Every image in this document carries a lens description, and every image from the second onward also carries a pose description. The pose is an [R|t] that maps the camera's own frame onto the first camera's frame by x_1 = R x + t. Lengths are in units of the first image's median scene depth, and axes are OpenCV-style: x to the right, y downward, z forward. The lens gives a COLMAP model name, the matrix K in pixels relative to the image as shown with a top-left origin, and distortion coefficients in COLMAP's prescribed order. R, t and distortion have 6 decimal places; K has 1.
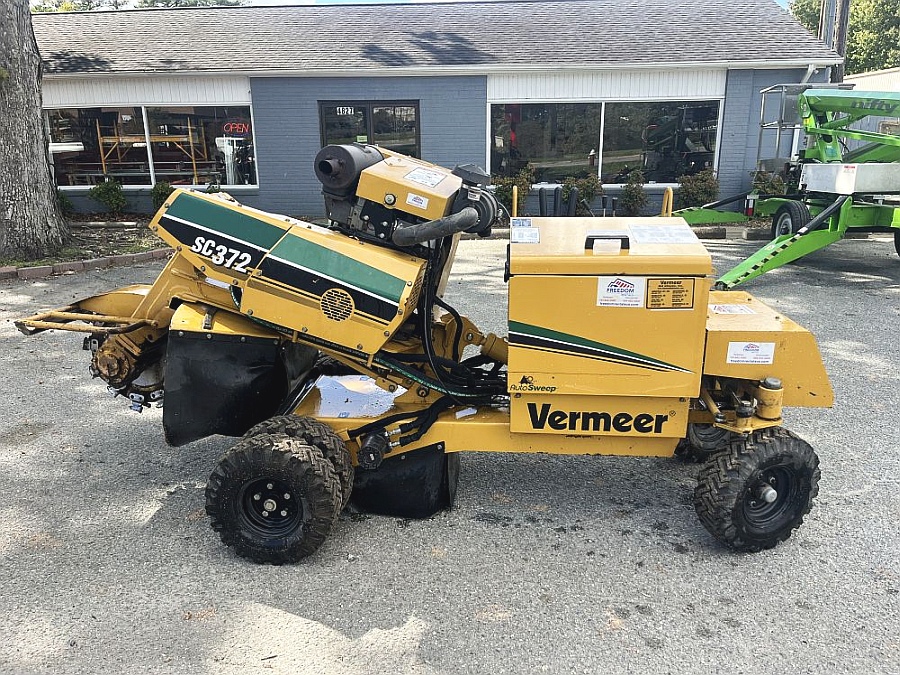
lens RADIAL K [[680.7, 0, 450.0], [0, 680.7, 337.5], [0, 0, 1]] dist [0.051281, -0.088419]
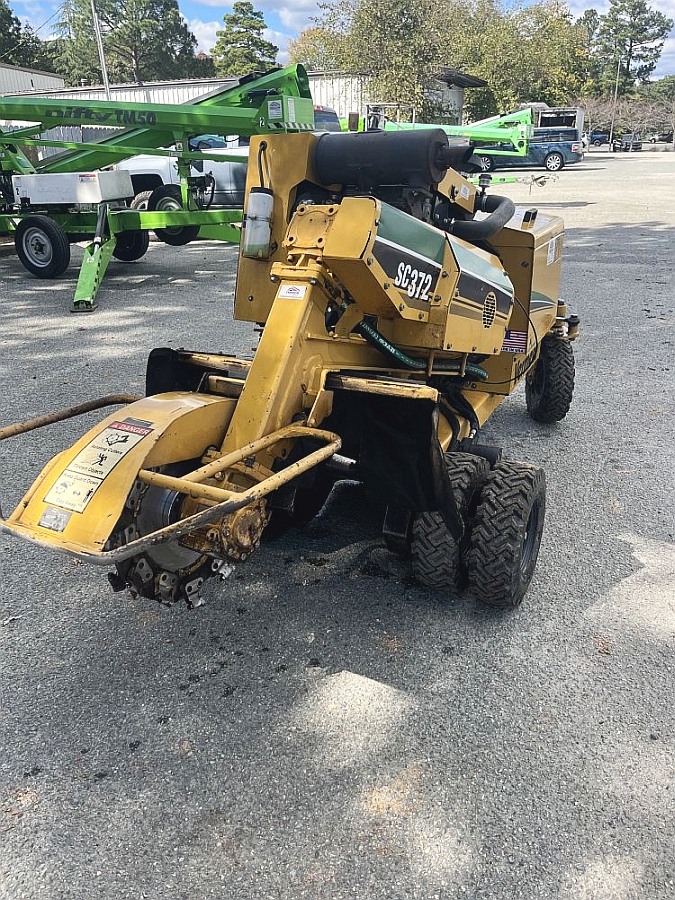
lens RADIAL K [[680.7, 0, 334.0], [0, 680.7, 447.5], [0, 0, 1]] dist [0.051281, -0.088419]
pose [[0.387681, -0.373714, 0.842639, -1.057249], [0.272755, 0.919703, 0.282403, -0.188876], [-0.880516, 0.120351, 0.458484, 0.754482]]
